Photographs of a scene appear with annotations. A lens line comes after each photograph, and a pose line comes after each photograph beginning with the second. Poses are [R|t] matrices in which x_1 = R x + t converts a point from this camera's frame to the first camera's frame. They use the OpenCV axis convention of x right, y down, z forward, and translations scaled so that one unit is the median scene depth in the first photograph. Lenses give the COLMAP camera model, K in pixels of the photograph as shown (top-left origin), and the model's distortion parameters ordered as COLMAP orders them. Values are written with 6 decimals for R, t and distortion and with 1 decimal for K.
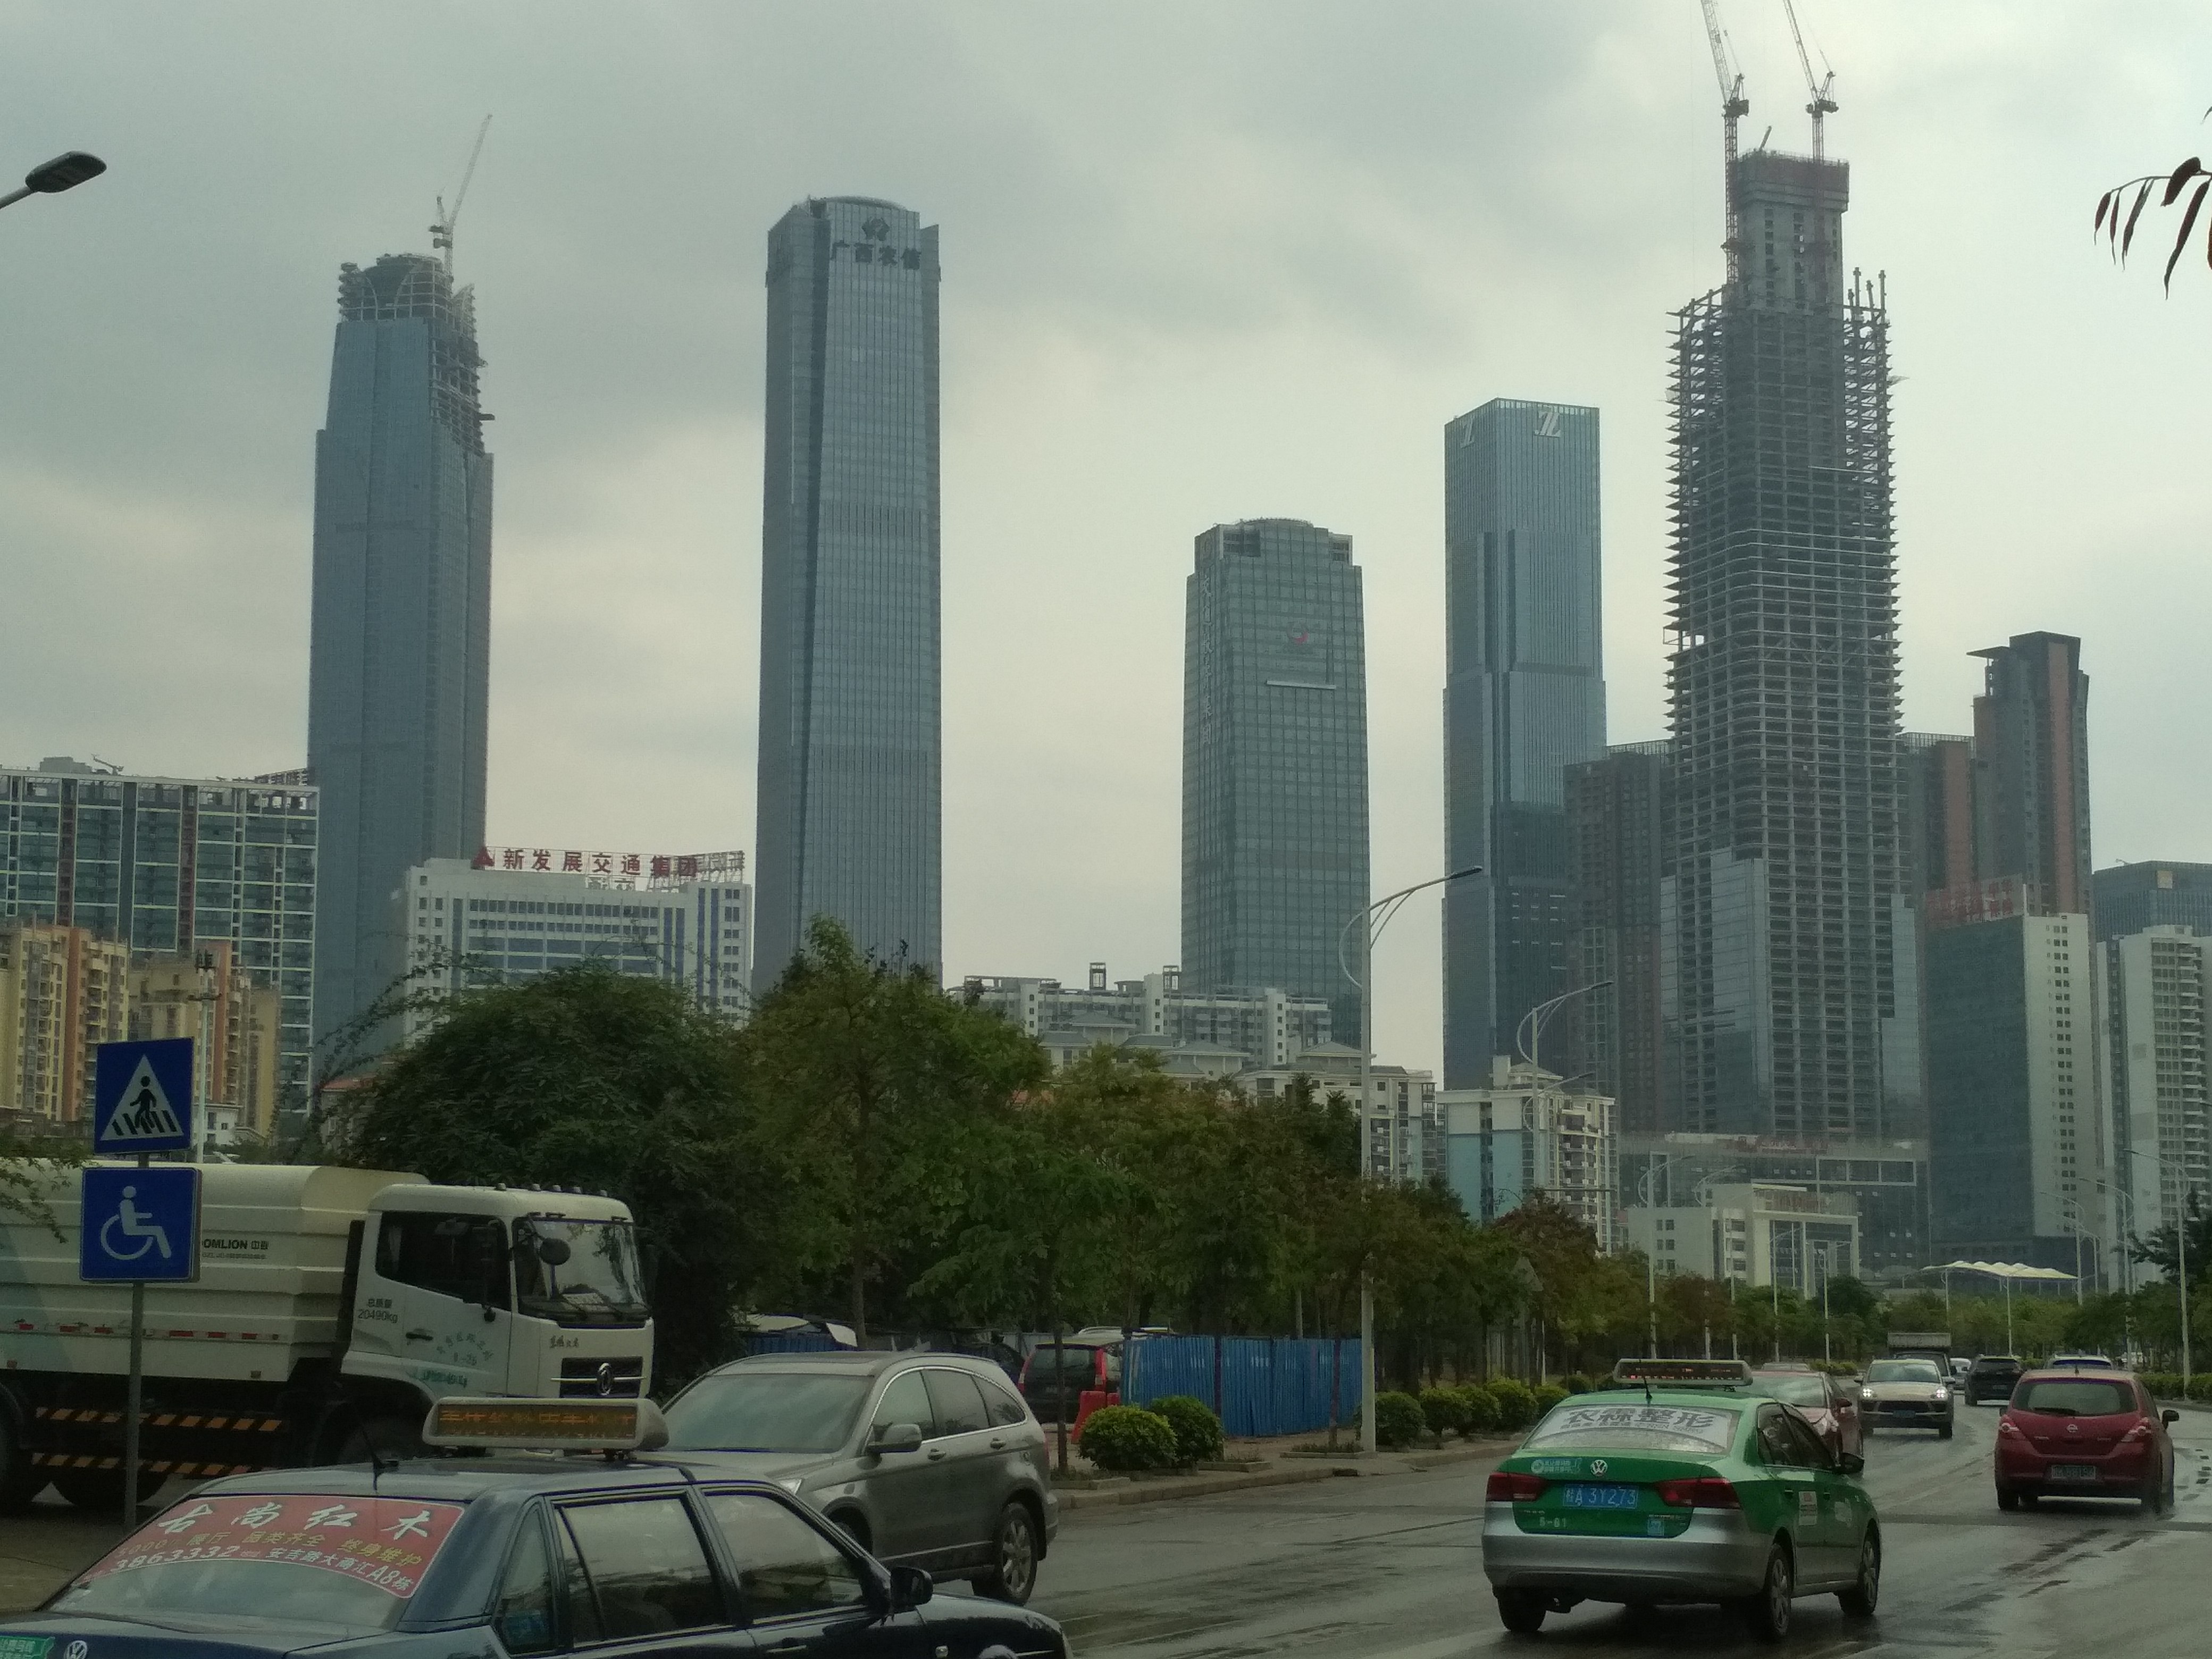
lens RADIAL K [[3715.1, 0, 1193.7], [0, 3715.1, 861.4], [0, 0, 1]] dist [0.242832, -1.046400]
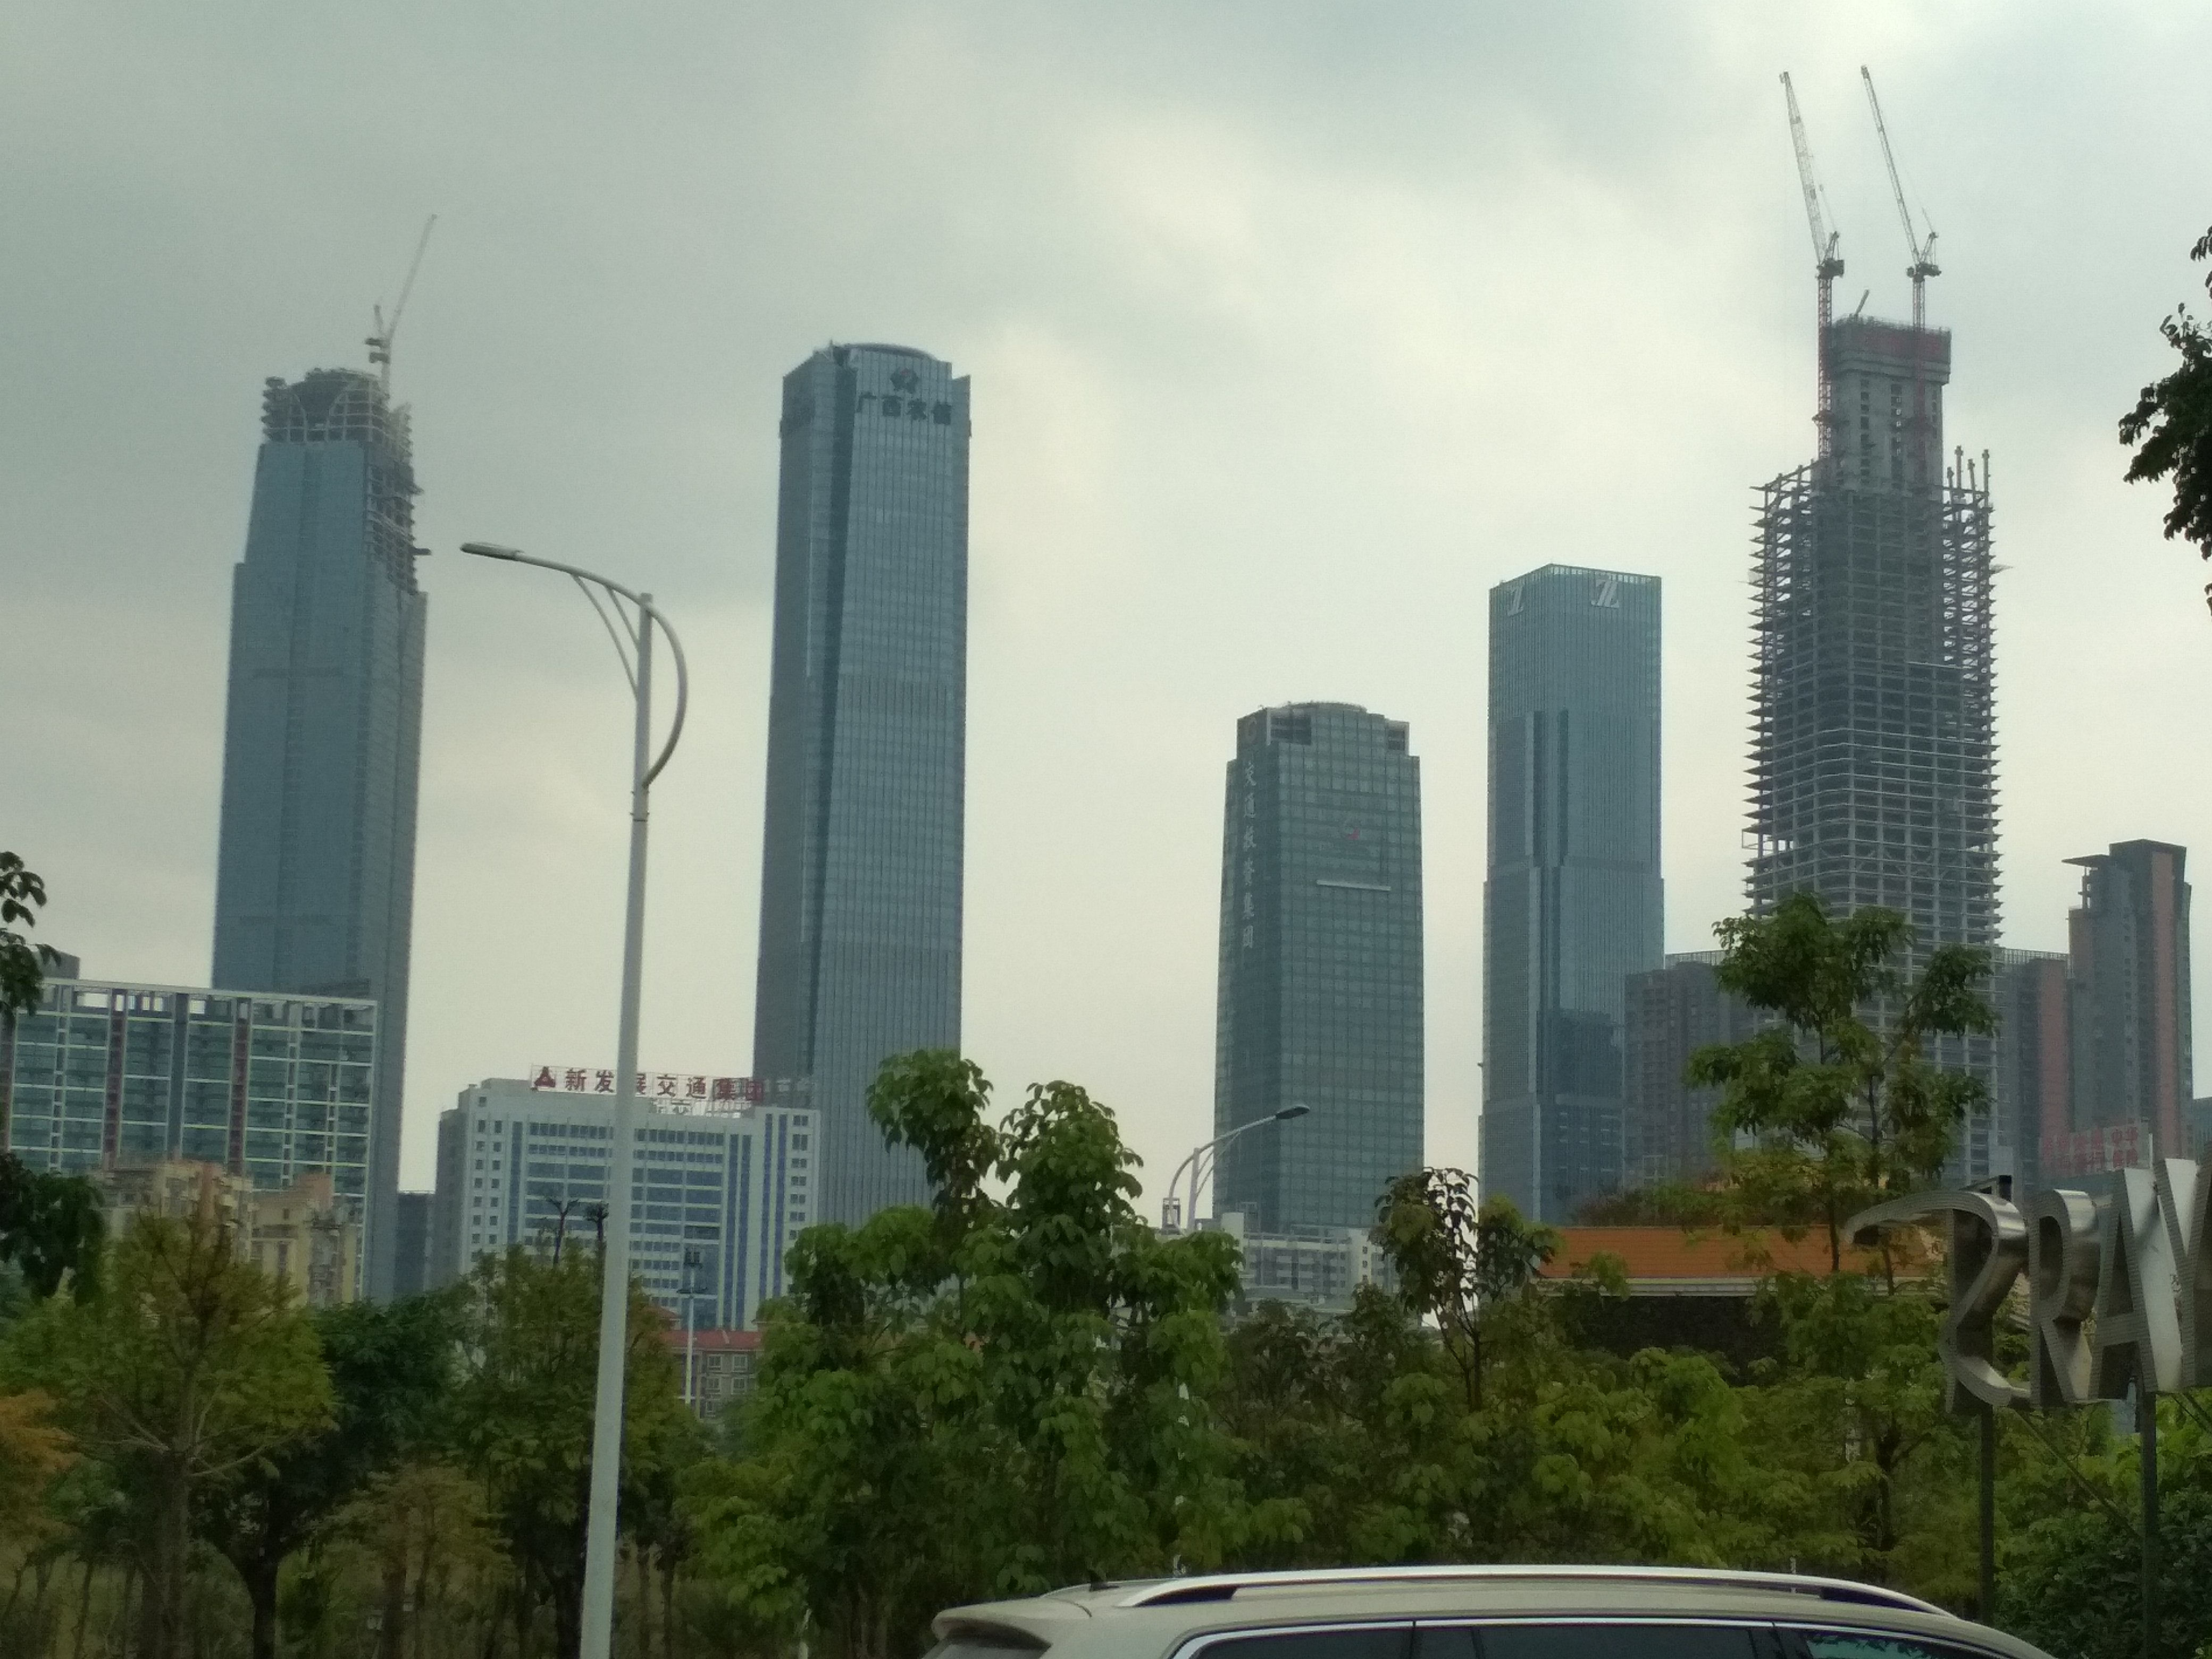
lens RADIAL K [[4824.5, 0, 1100.9], [0, 4824.5, 825.1], [0, 0, 1]] dist [0.175273, -0.132441]
pose [[0.998699, 0.024590, 0.044664, -0.085763], [-0.023351, 0.999333, -0.028064, -0.027342], [-0.045324, 0.026984, 0.998608, -0.180805]]
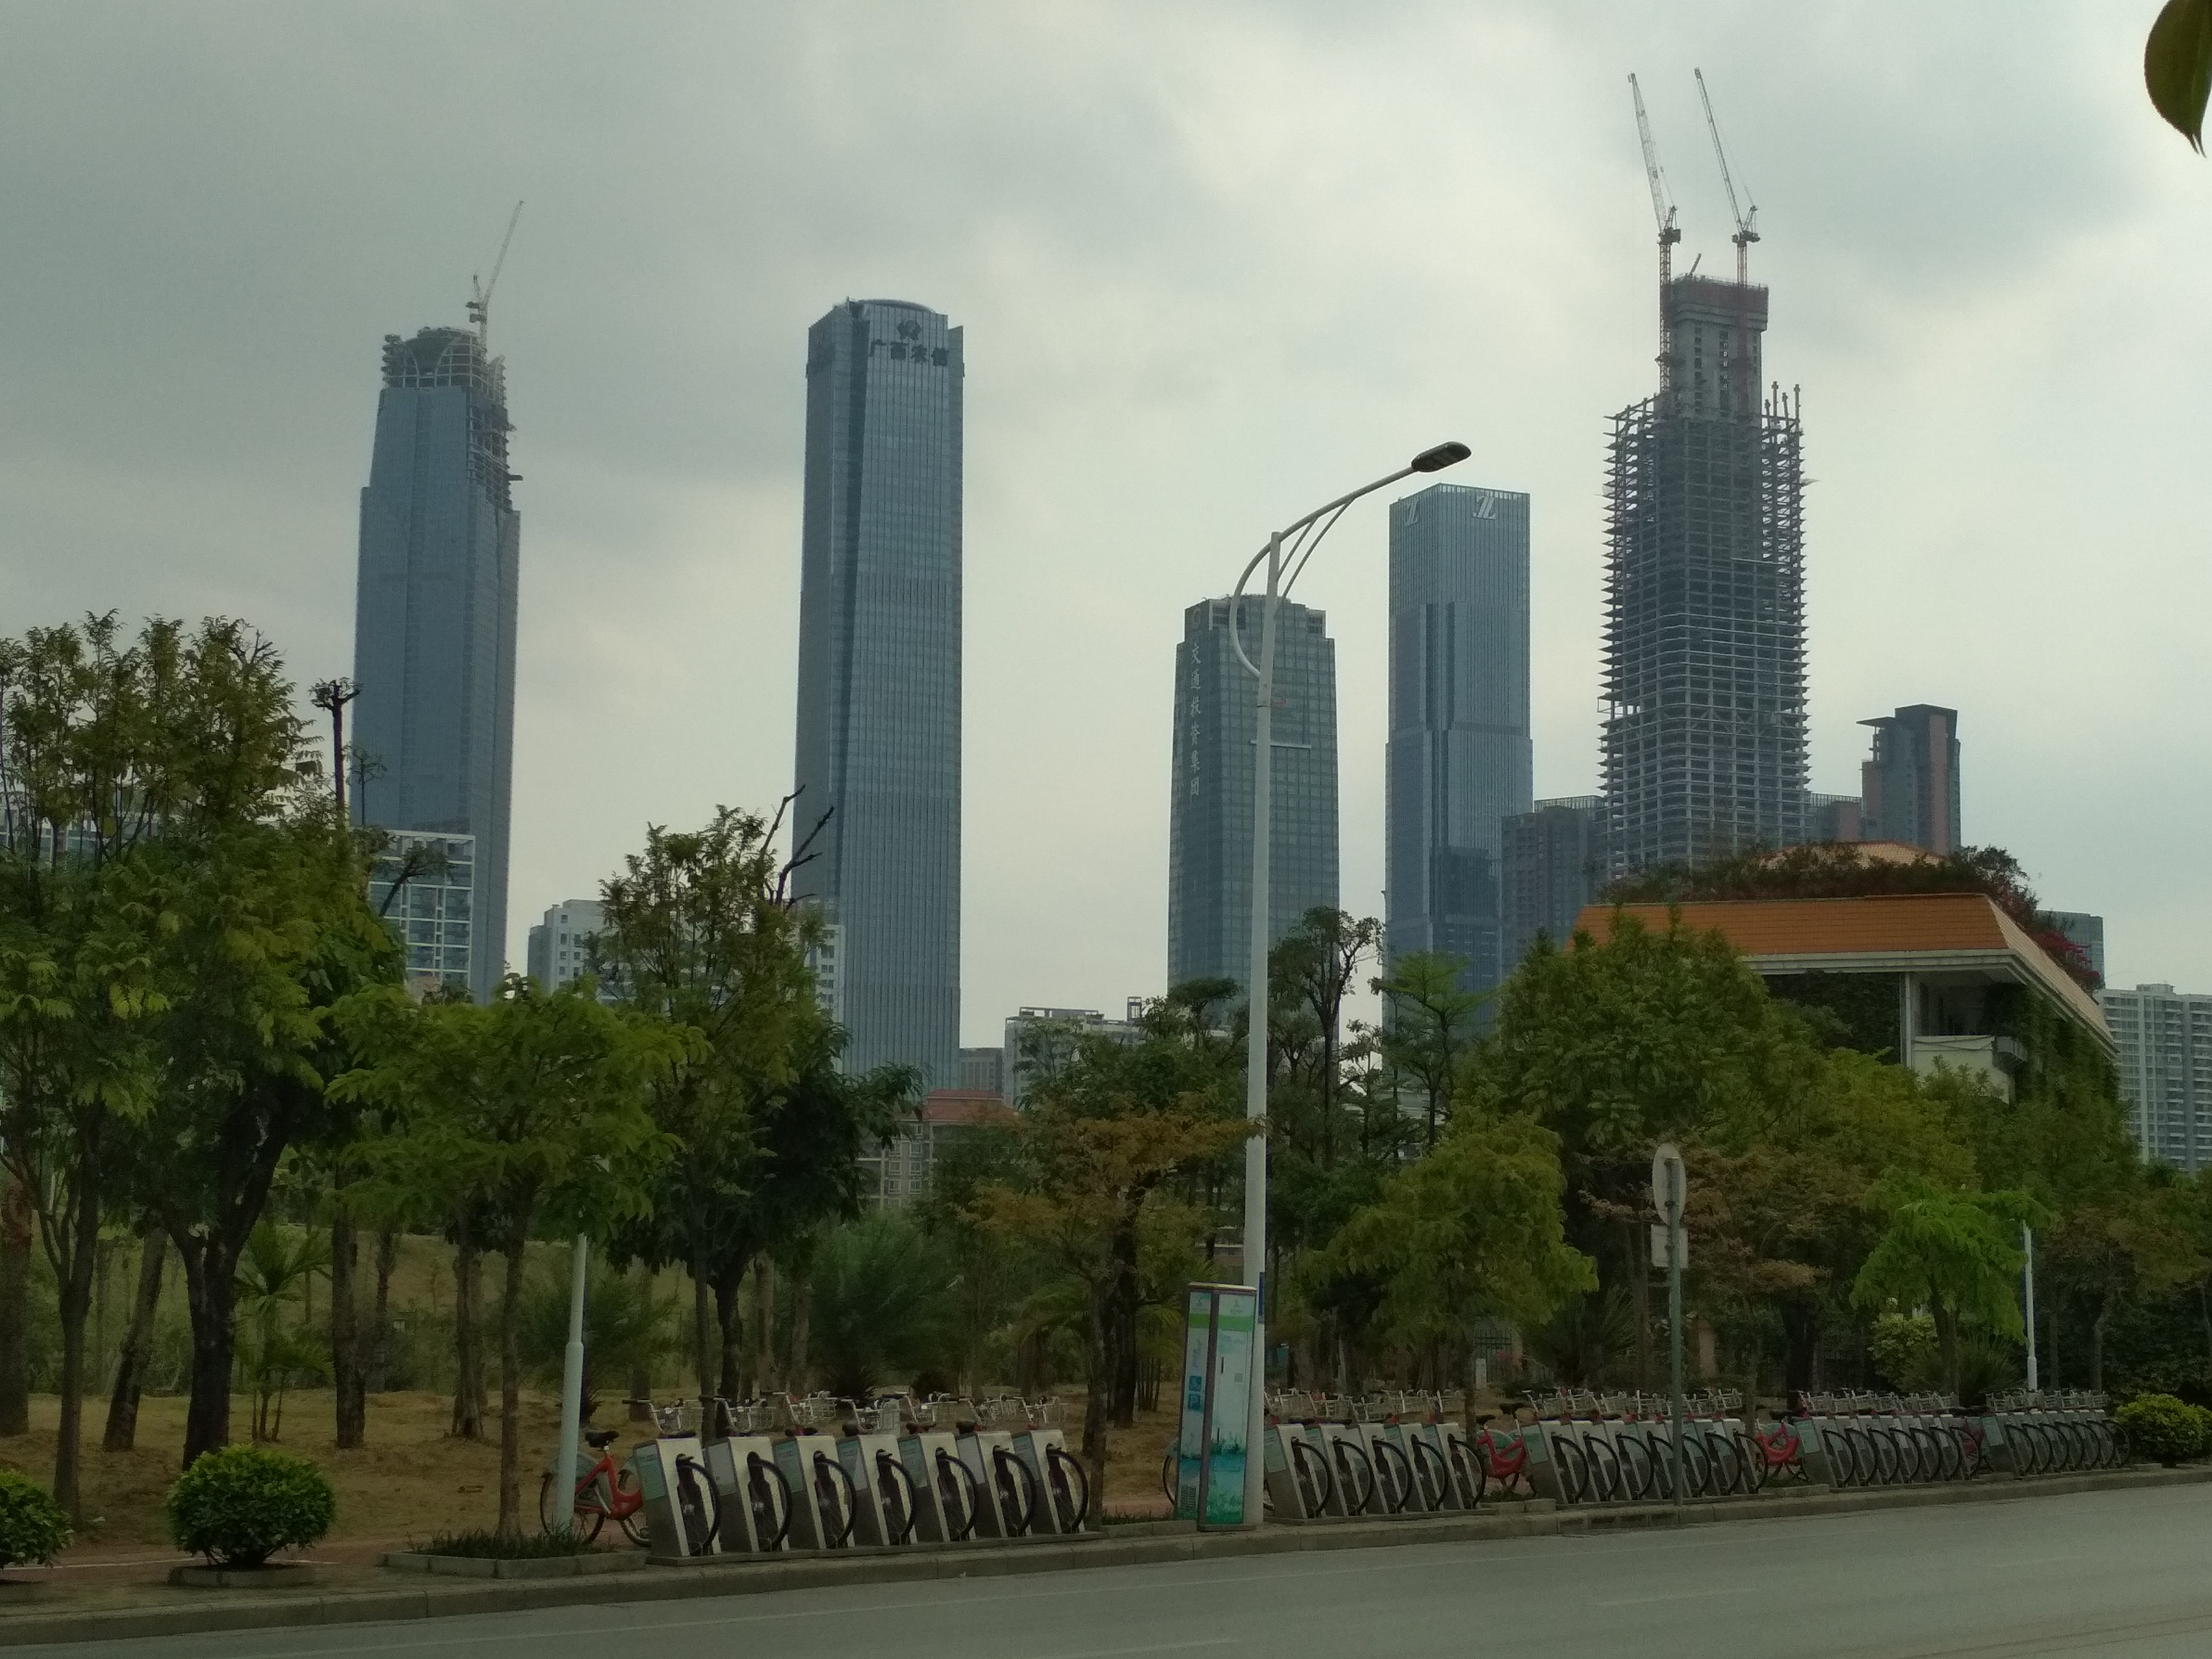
lens RADIAL K [[3761.5, 0, 1110.9], [0, 3761.5, 844.4], [0, 0, 1]] dist [0.229938, -0.944843]
pose [[0.998296, 0.017099, 0.055785, -0.083967], [-0.017139, 0.999853, 0.000222, -0.016648], [-0.055773, -0.001177, 0.998443, -0.125257]]
